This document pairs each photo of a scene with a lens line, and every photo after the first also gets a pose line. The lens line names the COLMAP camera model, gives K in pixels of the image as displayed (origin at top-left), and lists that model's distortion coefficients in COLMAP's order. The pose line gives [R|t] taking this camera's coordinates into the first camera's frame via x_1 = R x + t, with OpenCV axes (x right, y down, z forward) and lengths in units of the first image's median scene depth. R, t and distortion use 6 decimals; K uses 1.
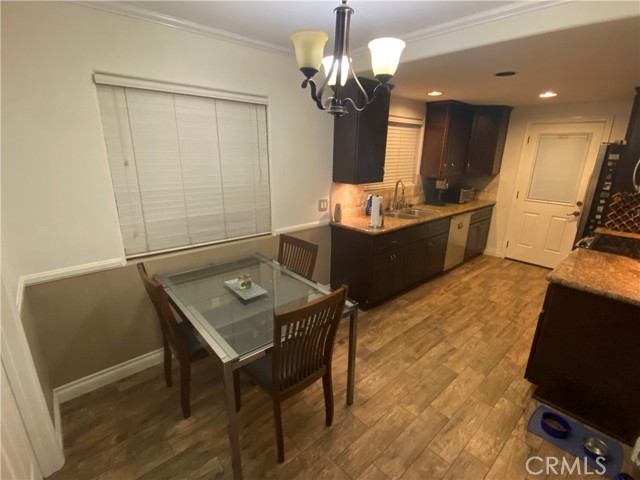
lens RADIAL K [[304.2, 0, 321.4], [0, 304.2, 240.7], [0, 0, 1]] dist [0.041812, -0.034282]
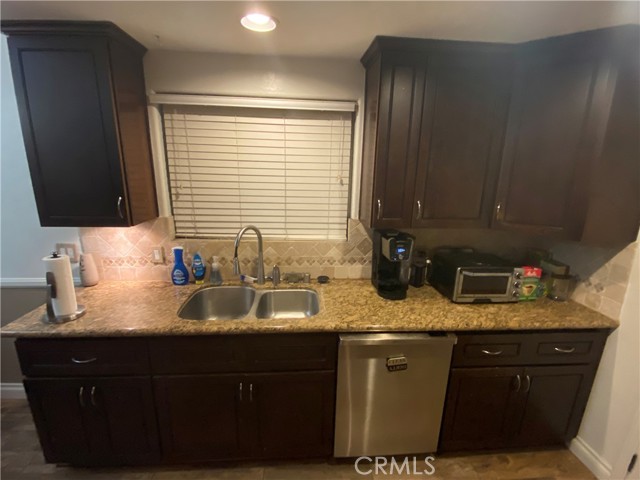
lens RADIAL K [[304.2, 0, 321.4], [0, 304.2, 240.7], [0, 0, 1]] dist [0.041812, -0.034282]
pose [[0.791264, 0.153866, -0.591800, 0.835945], [-0.185051, 0.982696, 0.008075, -0.264670], [0.582802, 0.103123, 0.806045, 0.896429]]
